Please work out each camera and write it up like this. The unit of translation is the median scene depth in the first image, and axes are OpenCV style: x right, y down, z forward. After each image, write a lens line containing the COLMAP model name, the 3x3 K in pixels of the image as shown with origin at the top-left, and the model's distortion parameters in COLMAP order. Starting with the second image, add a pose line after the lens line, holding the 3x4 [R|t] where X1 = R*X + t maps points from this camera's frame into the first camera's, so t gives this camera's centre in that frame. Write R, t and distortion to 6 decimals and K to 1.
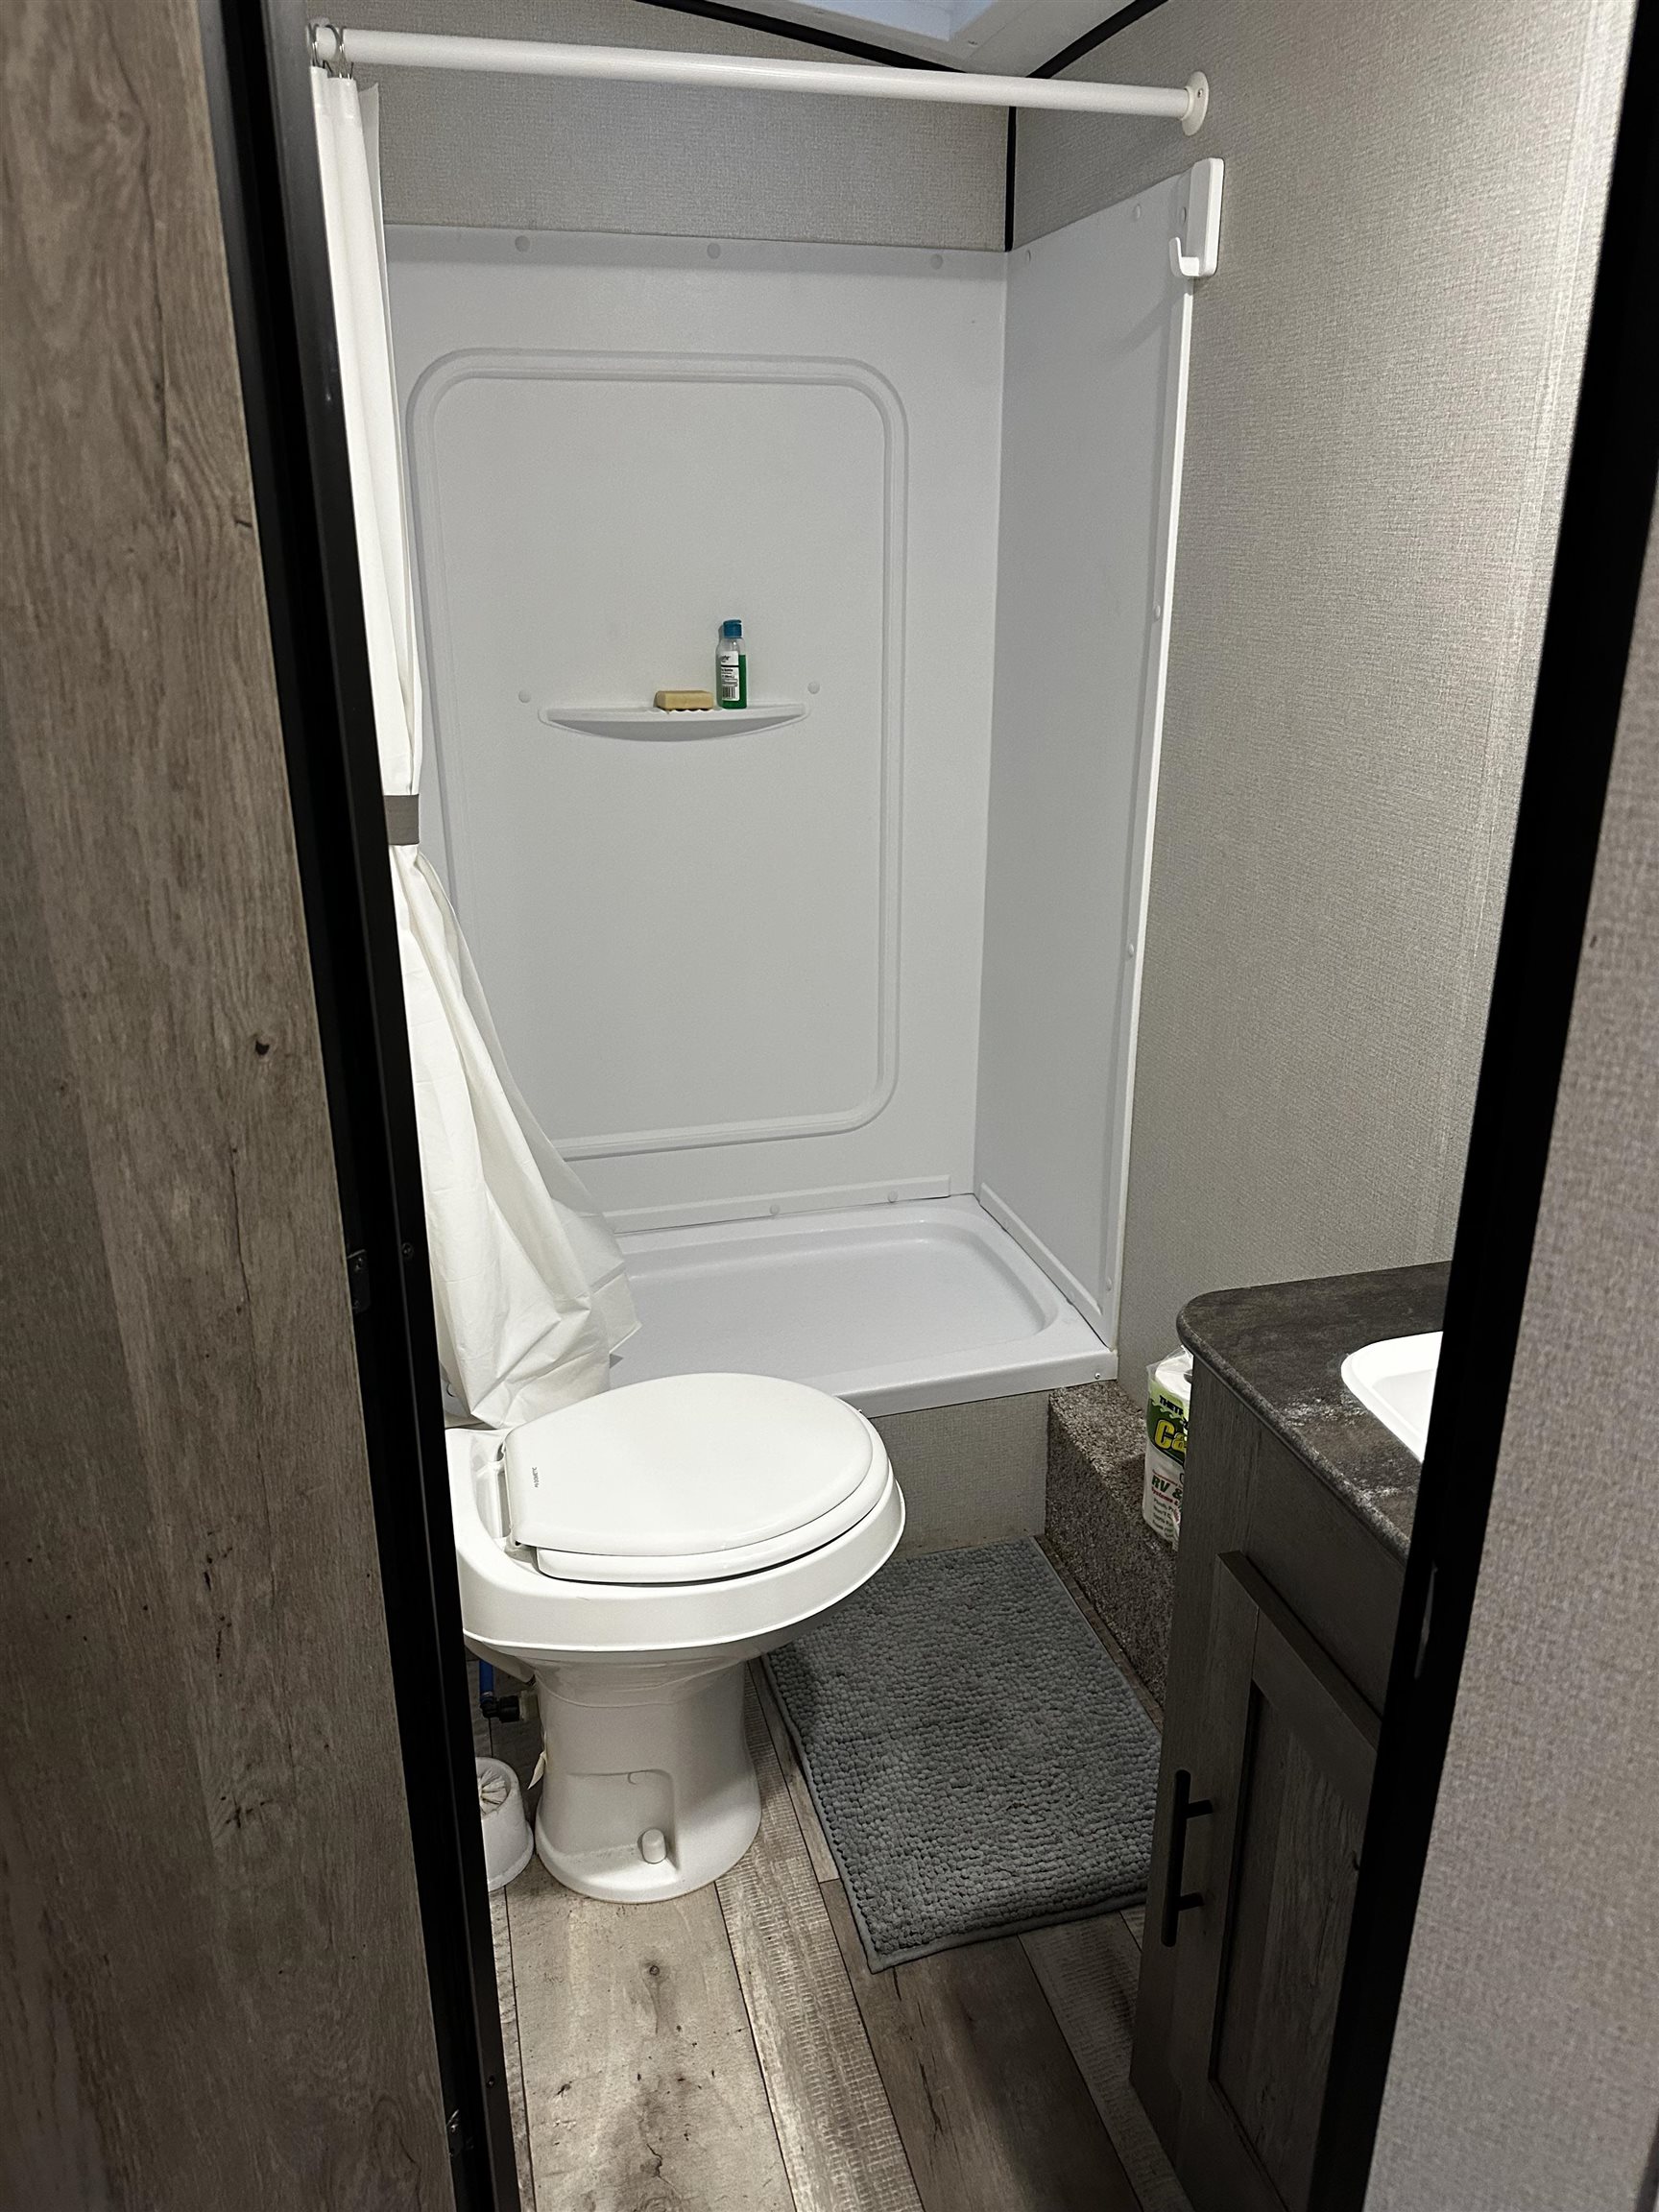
lens RADIAL K [[1571.3, 0, 852.7], [0, 1571.3, 1038.1], [0, 0, 1]] dist [0.032166, -0.034551]
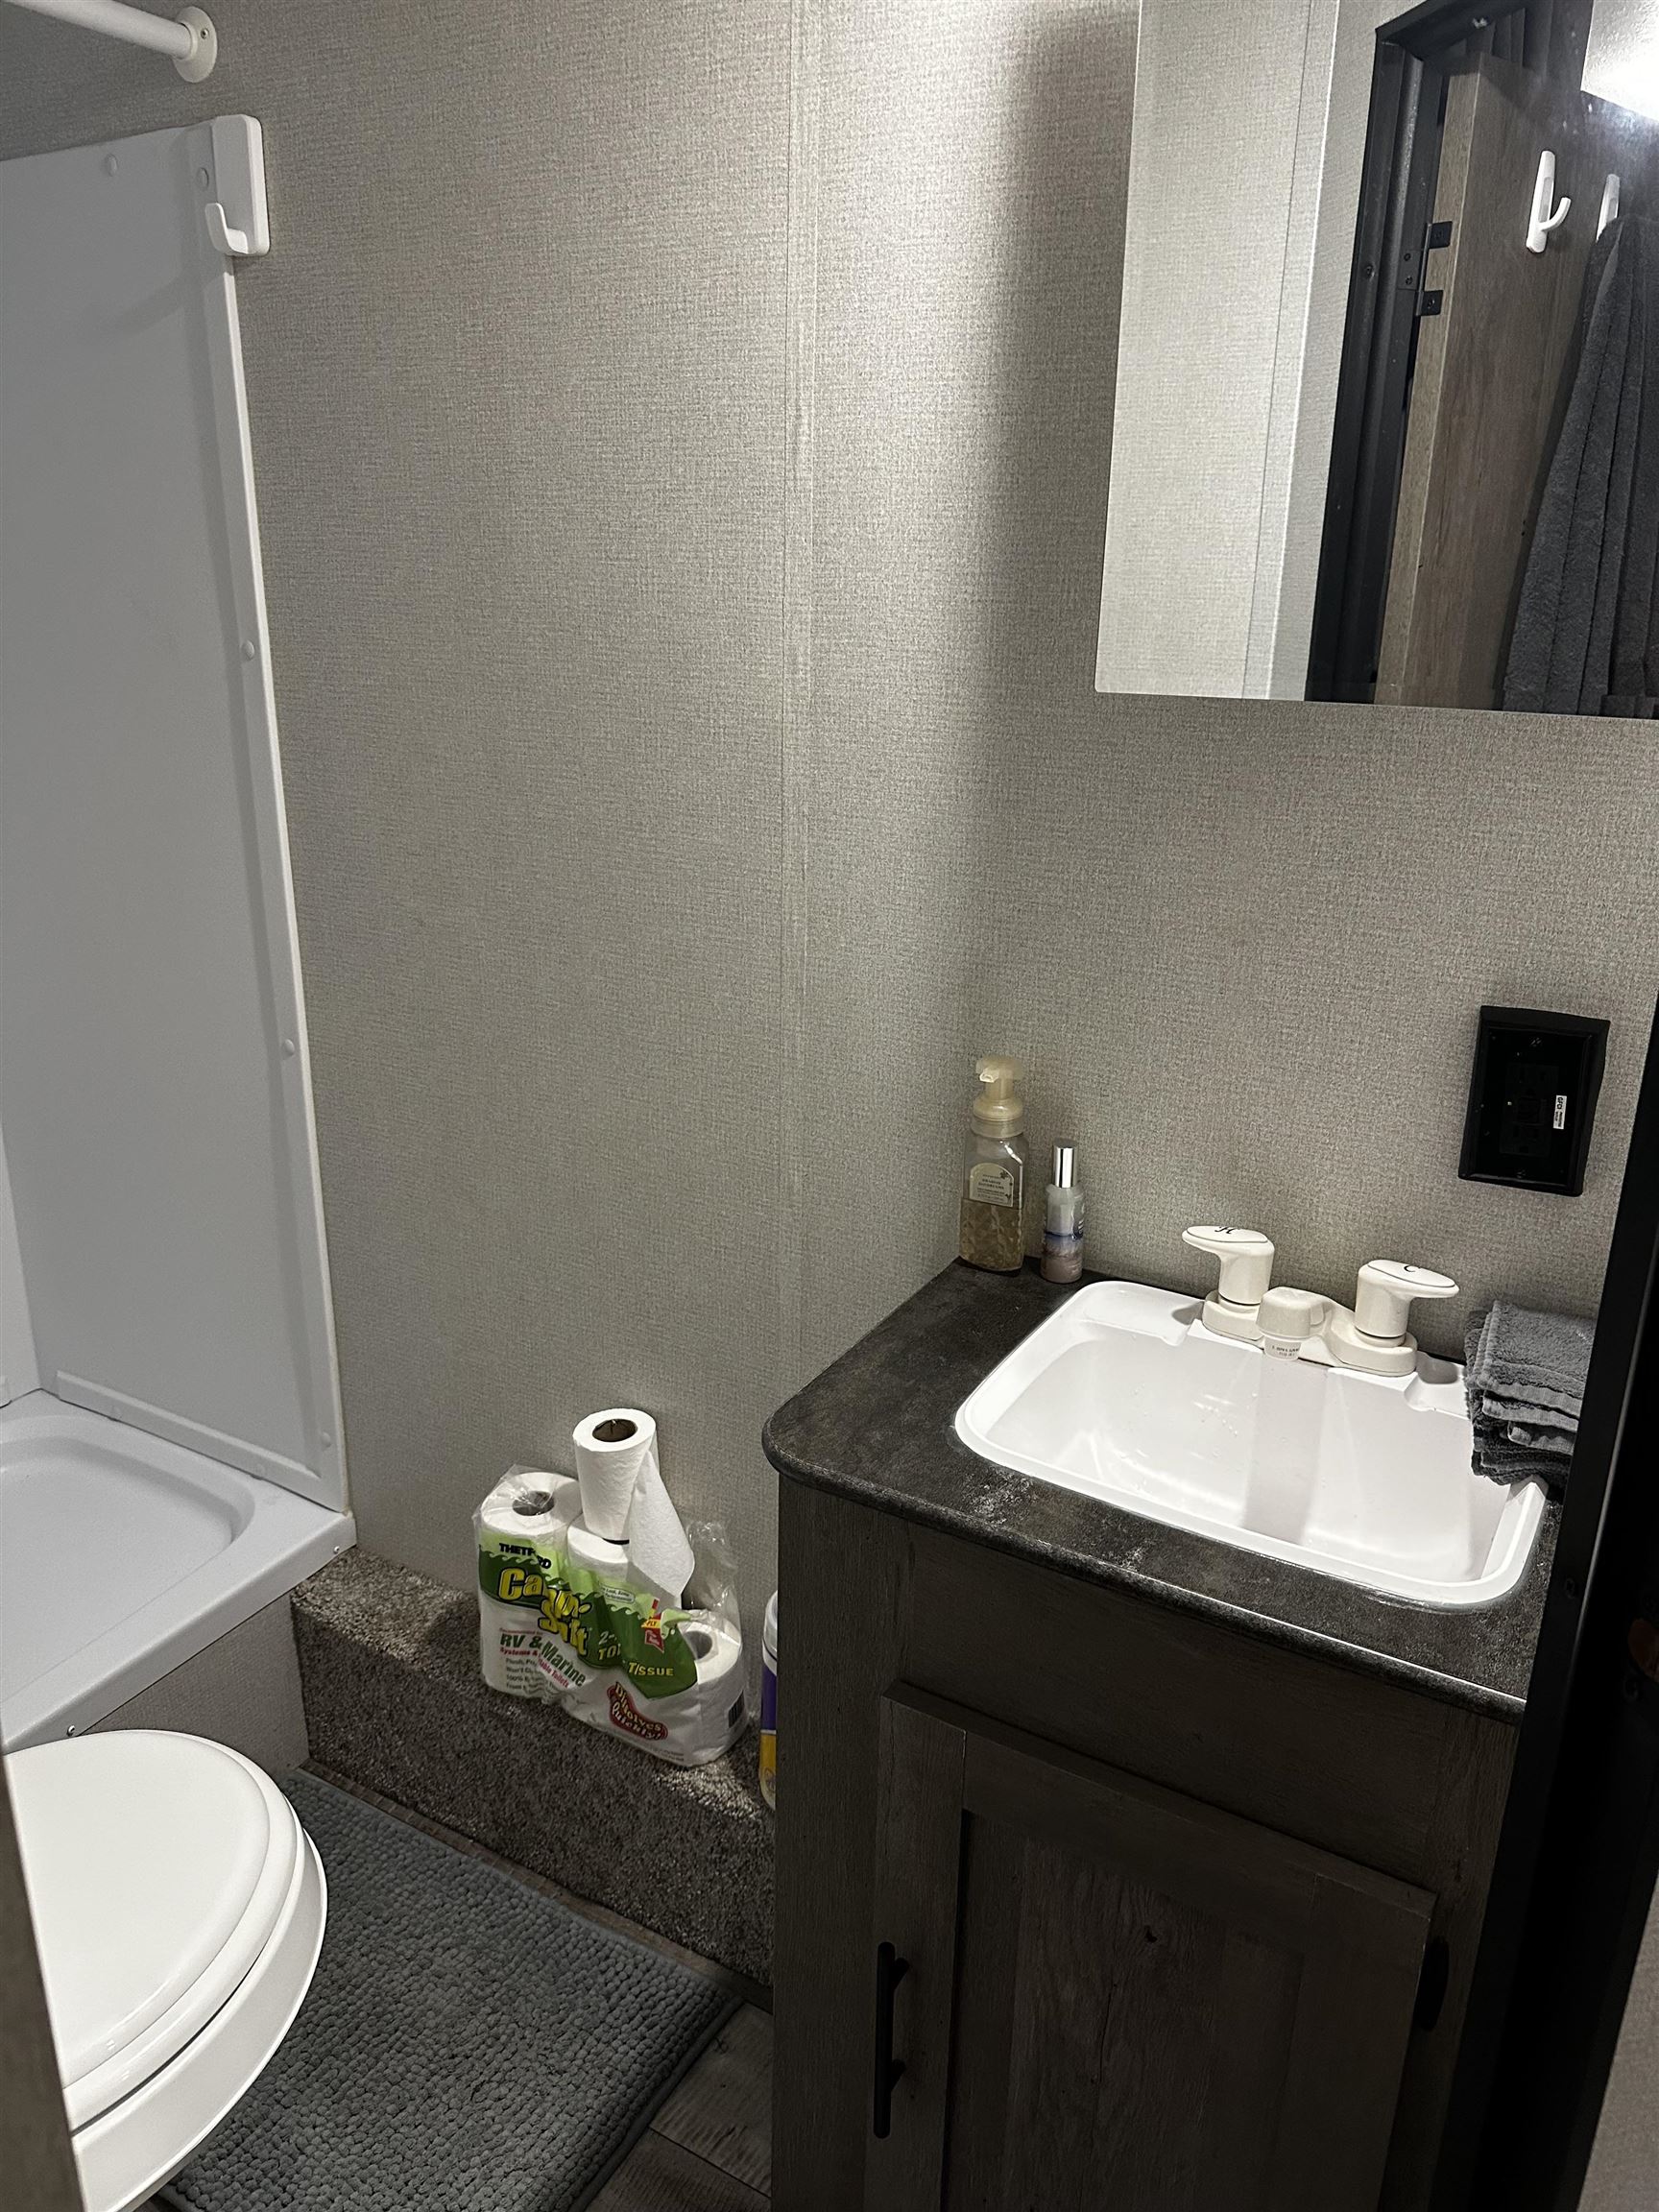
lens RADIAL K [[1571.3, 0, 870.5], [0, 1571.3, 1045.7], [0, 0, 1]] dist [0.032166, -0.034551]
pose [[0.715721, -0.195554, 0.670449, -0.194418], [0.203484, 0.976737, 0.067667, -0.061097], [-0.668085, 0.087995, 0.738863, 0.197173]]
